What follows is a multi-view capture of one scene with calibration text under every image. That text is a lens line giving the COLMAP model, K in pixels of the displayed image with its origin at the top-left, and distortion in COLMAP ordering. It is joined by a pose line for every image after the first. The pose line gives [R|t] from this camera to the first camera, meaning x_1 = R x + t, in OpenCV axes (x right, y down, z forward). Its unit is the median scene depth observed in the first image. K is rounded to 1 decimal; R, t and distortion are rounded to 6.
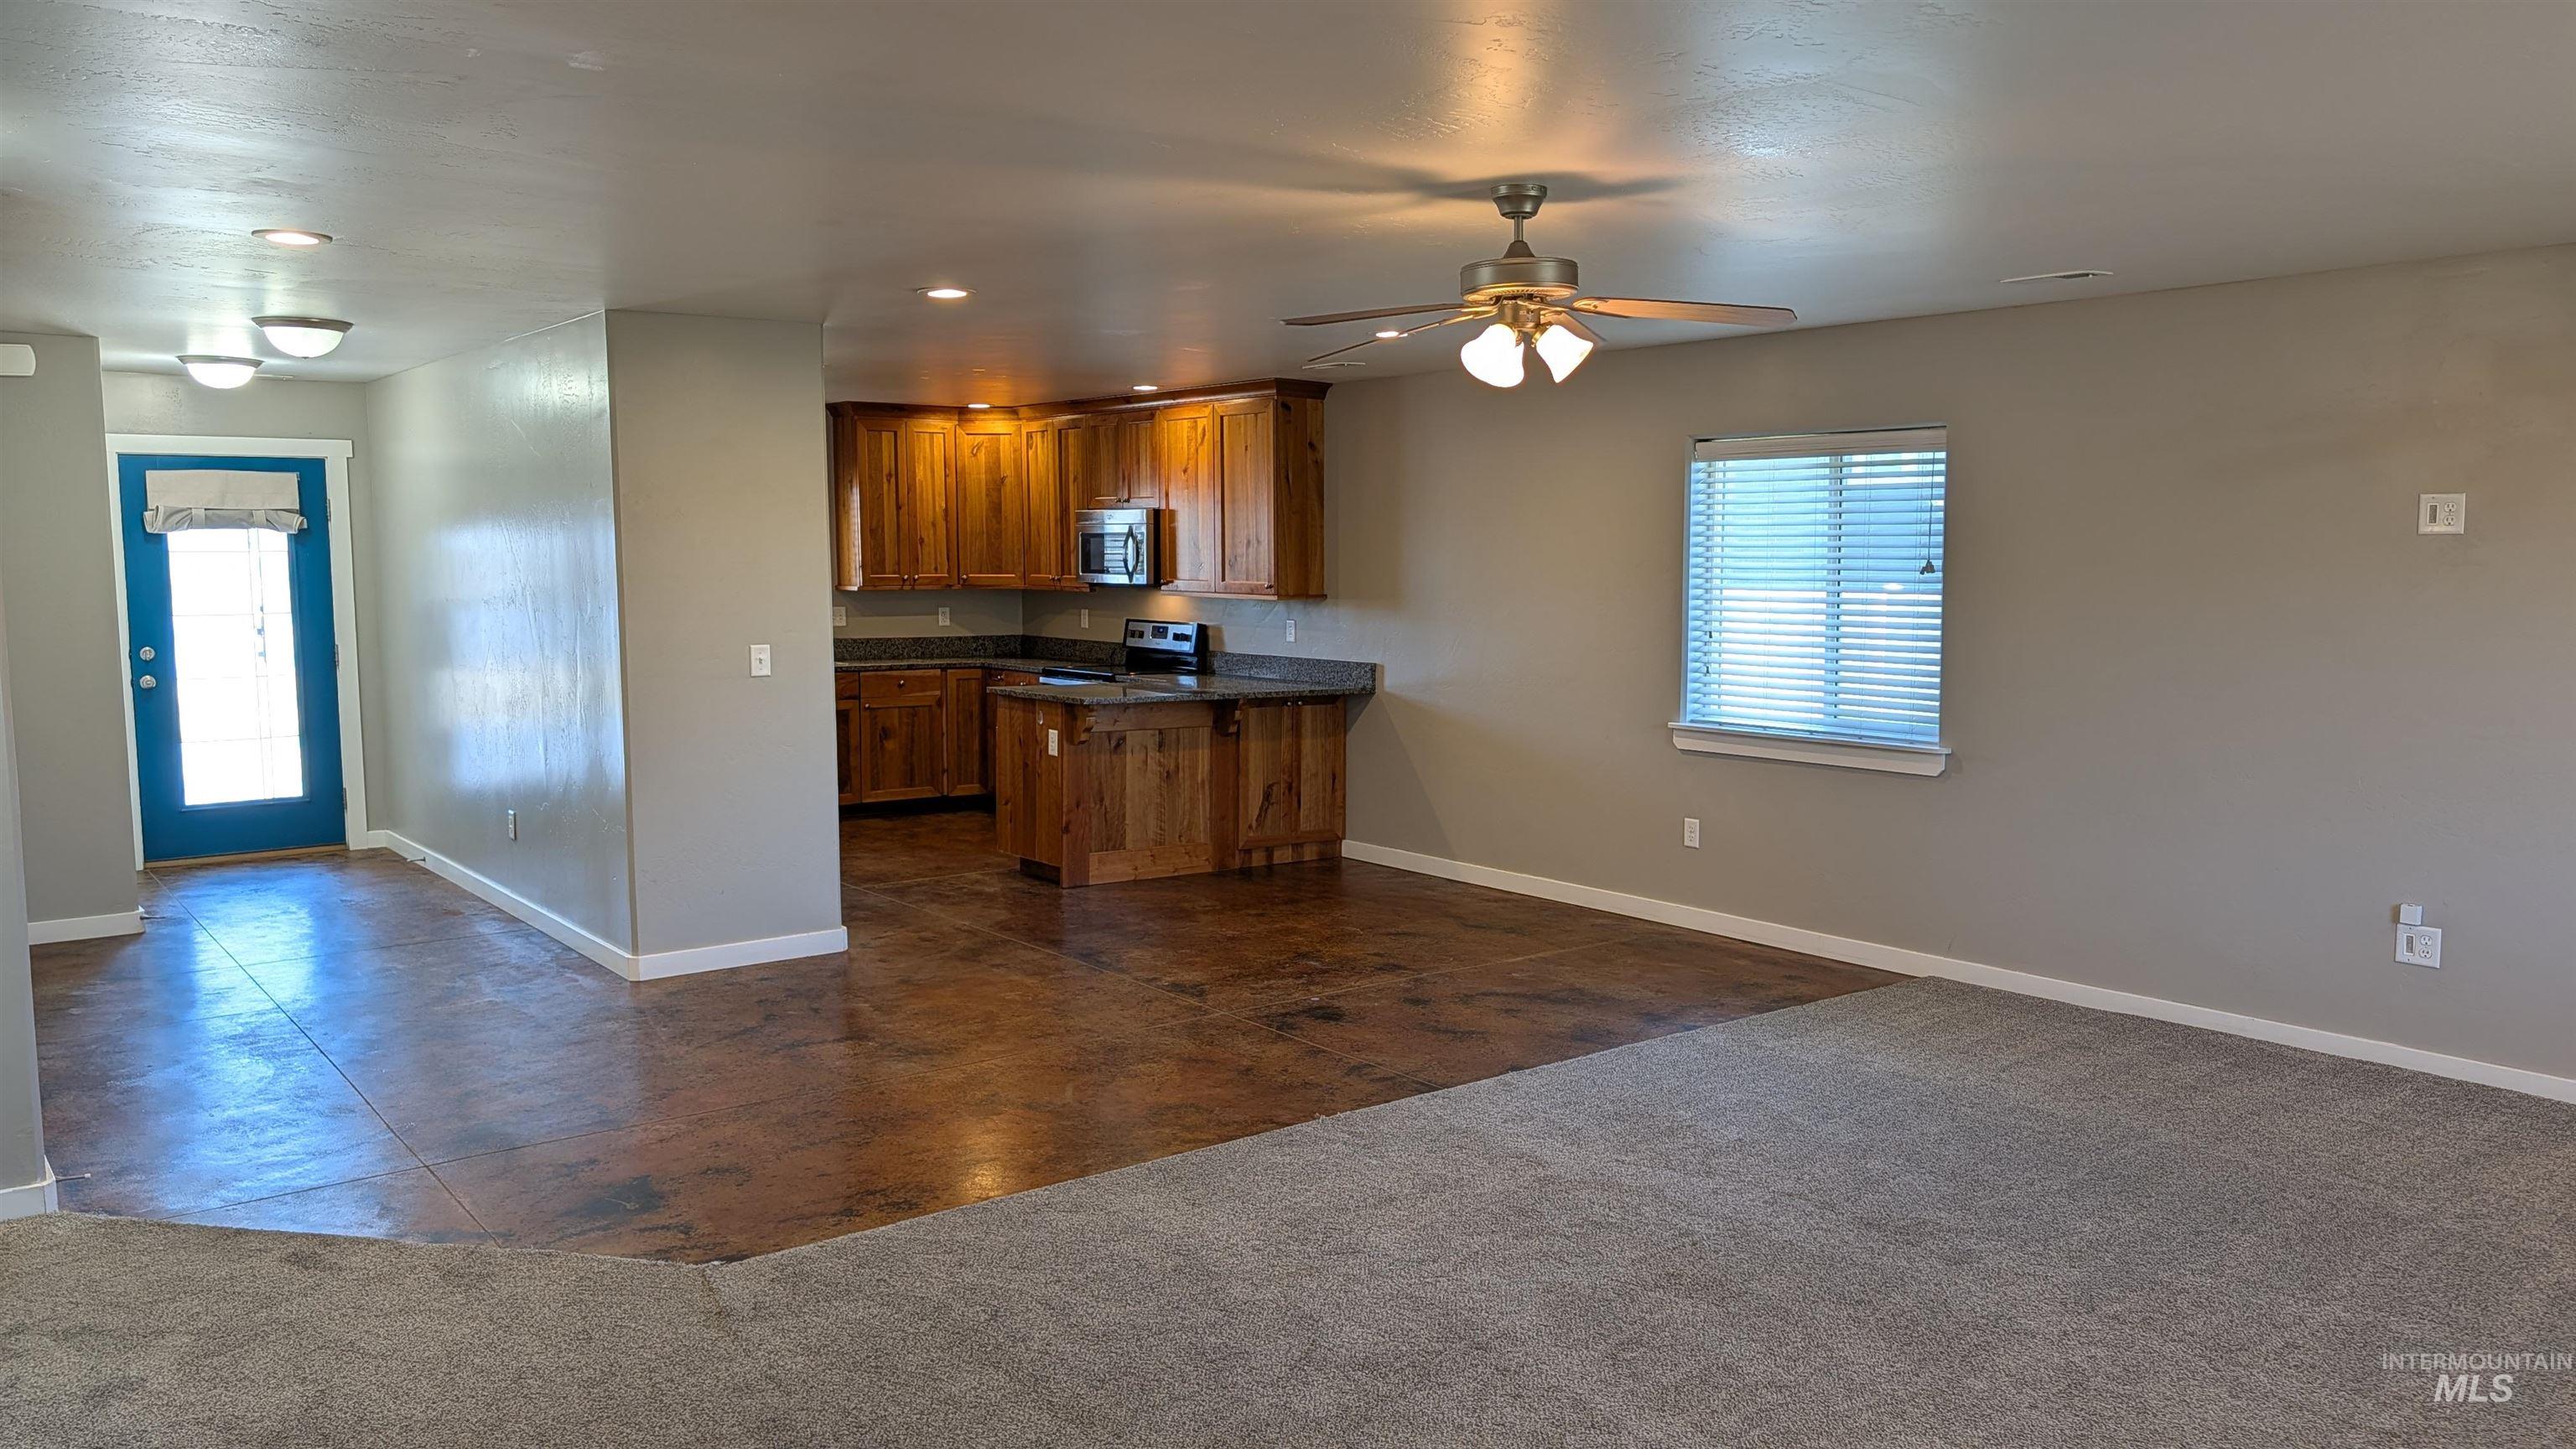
lens RADIAL K [[1869.1, 0, 1288.0], [0, 1869.1, 724.5], [0, 0, 1]] dist [0.062059, -0.000812]
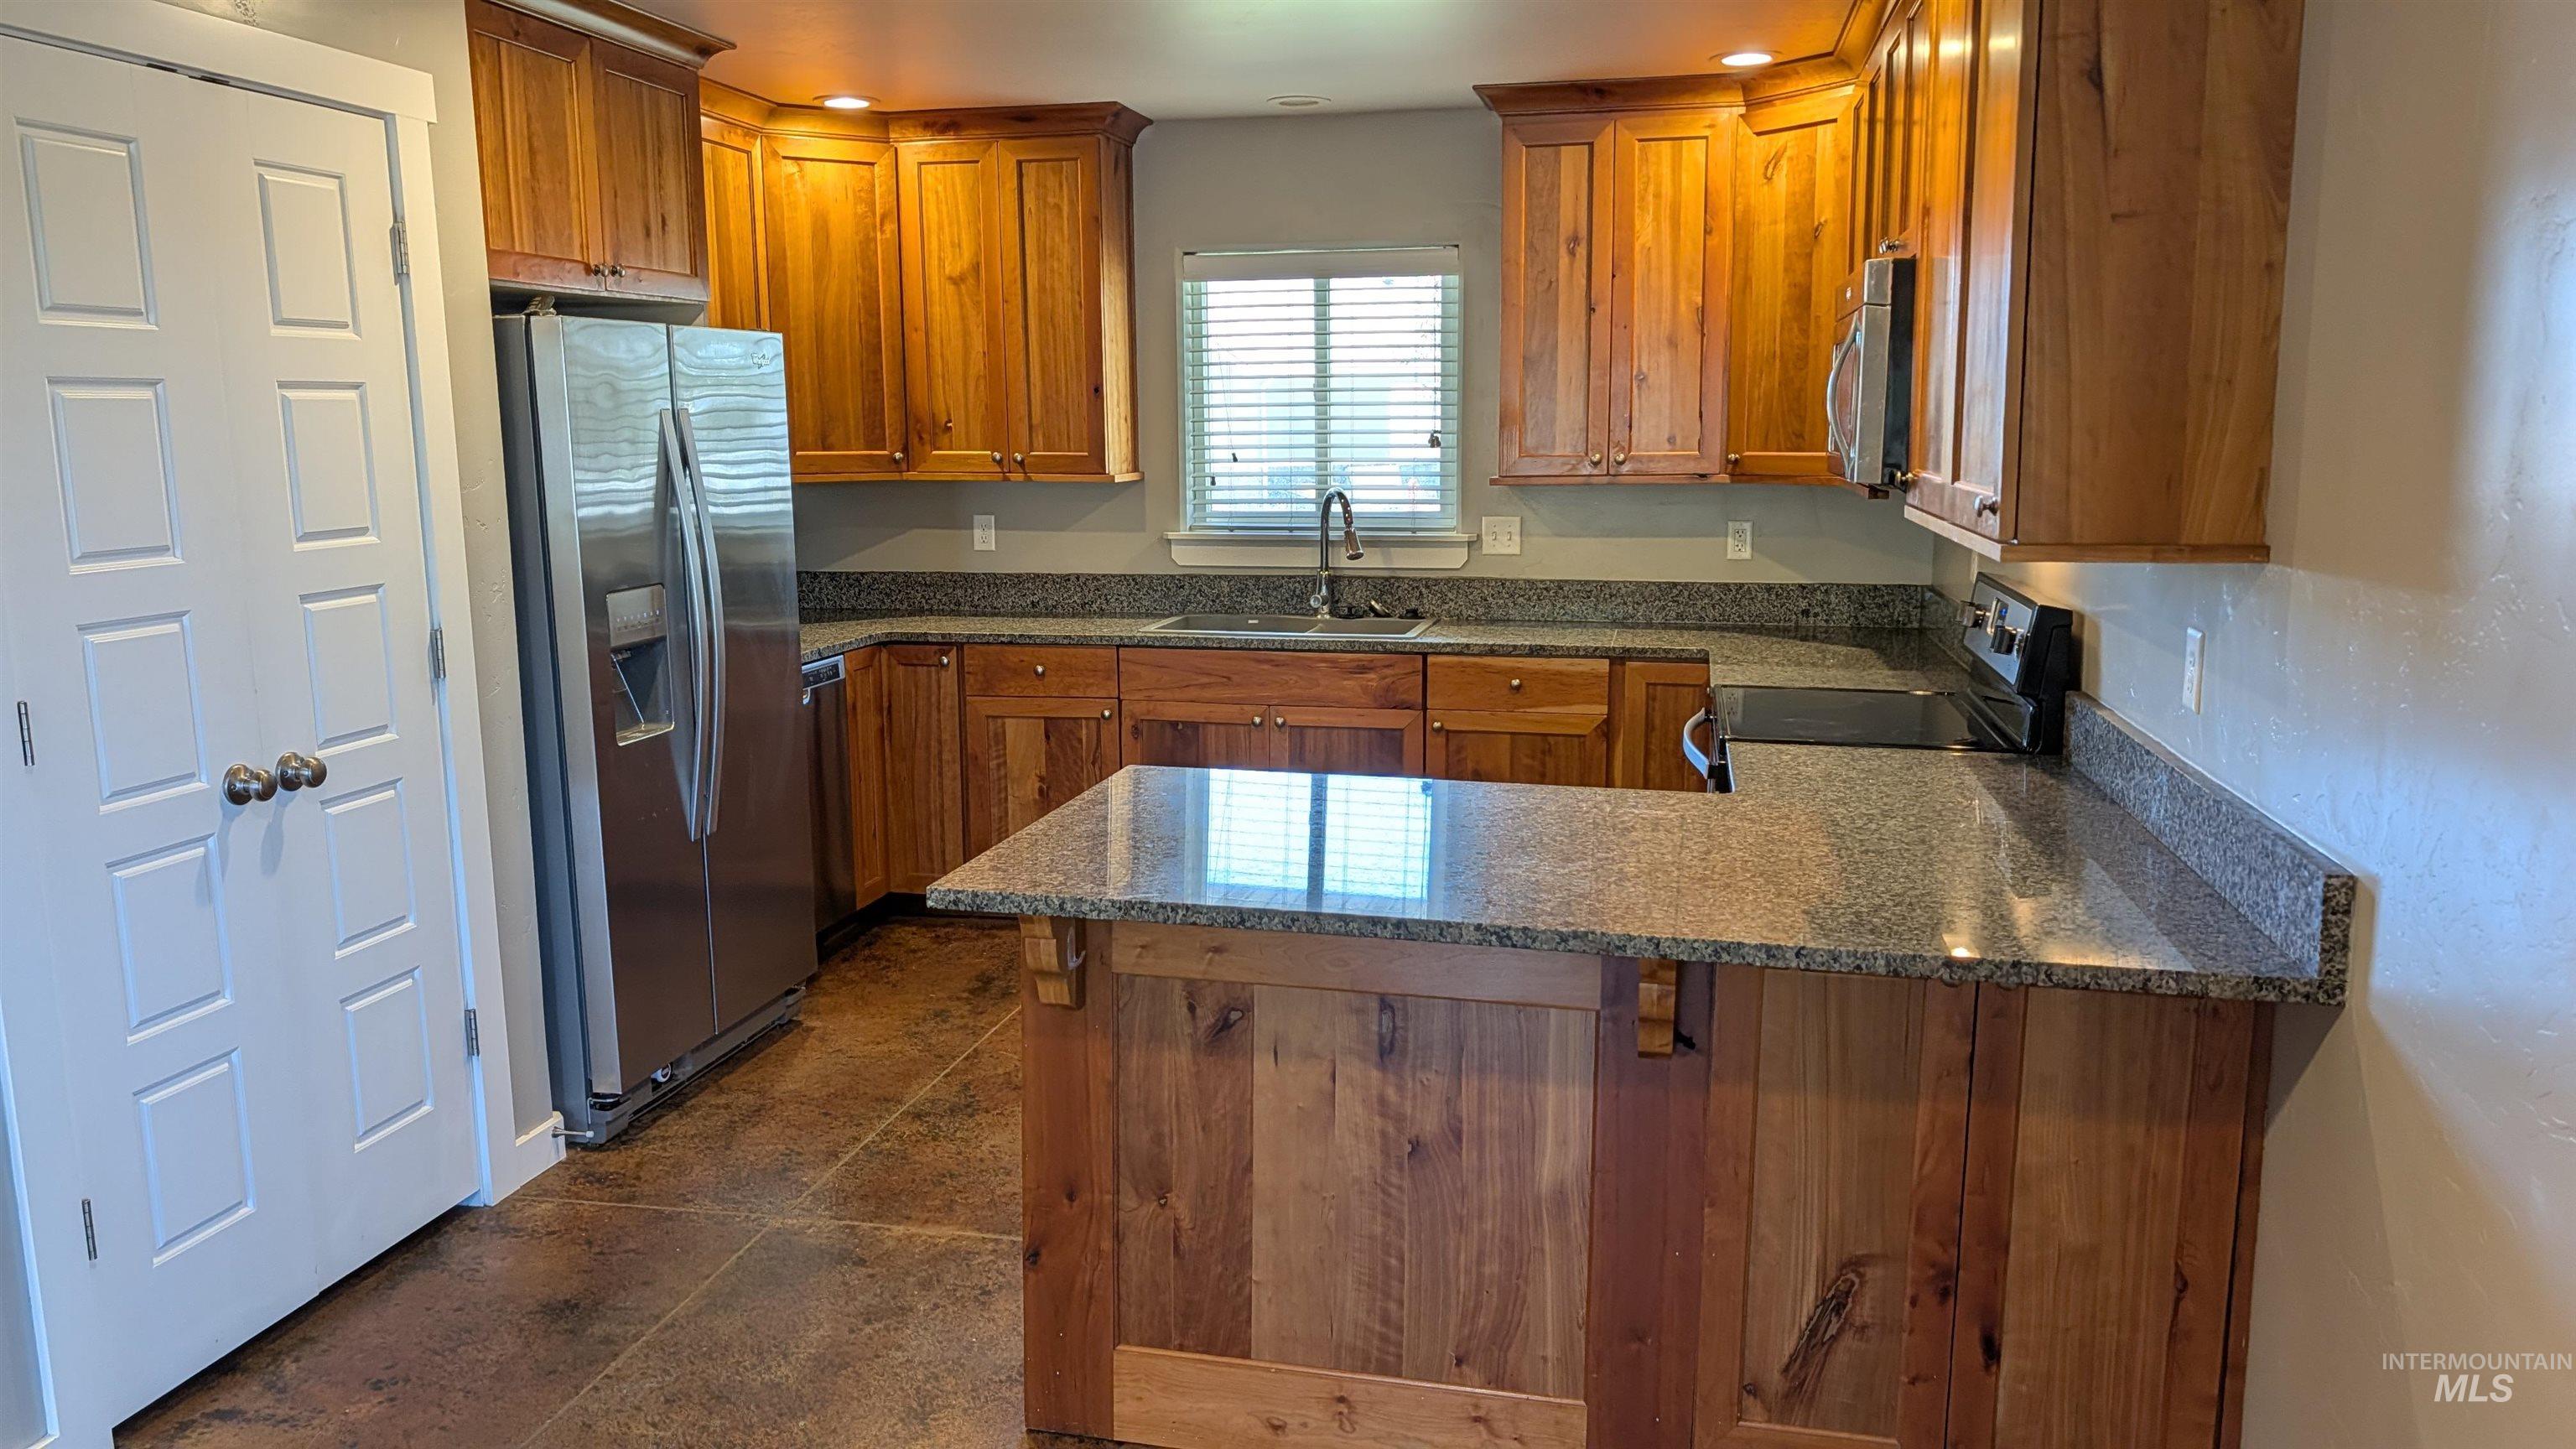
lens RADIAL K [[1869.1, 0, 1288.0], [0, 1869.1, 724.5], [0, 0, 1]] dist [0.062059, -0.000812]
pose [[0.652754, 0.116022, -0.748633, 0.129665], [-0.062397, 0.993079, 0.099500, -0.064425], [0.754996, -0.018237, 0.655475, 0.753326]]
